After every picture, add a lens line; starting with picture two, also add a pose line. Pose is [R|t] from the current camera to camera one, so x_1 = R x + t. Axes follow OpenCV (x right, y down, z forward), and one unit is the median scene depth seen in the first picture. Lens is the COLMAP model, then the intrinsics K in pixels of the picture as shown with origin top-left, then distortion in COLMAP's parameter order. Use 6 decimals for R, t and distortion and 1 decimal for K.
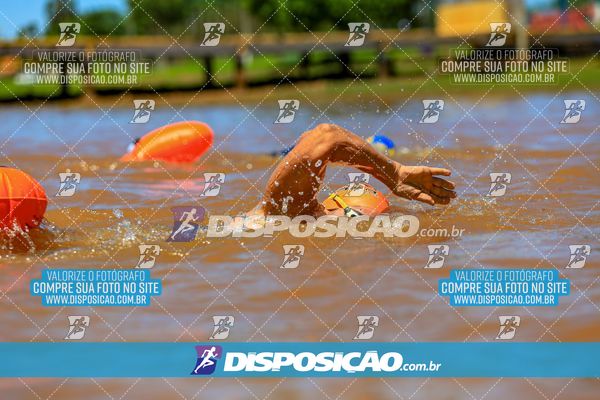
lens RADIAL K [[1929.2, 0, 296.9], [0, 1929.2, 199.1], [0, 0, 1]] dist [0.165754, 0.000000]
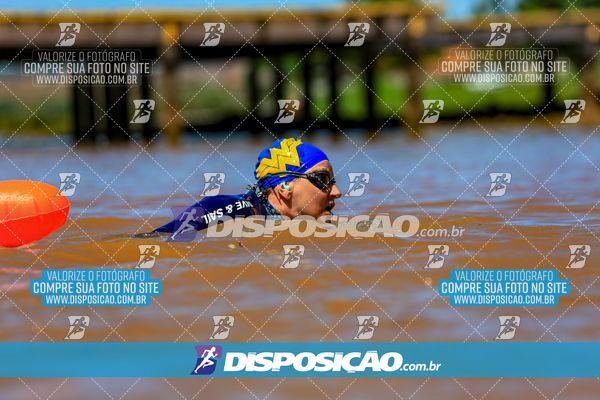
lens RADIAL K [[3431.0, 0, 300.2], [0, 3431.0, 200.2], [0, 0, 1]] dist [0.524889, 0.000000]
pose [[0.999894, -0.000014, -0.014577, 0.027652], [0.000147, 0.999958, 0.009114, -0.015659], [0.014577, -0.009115, 0.999852, -0.778097]]
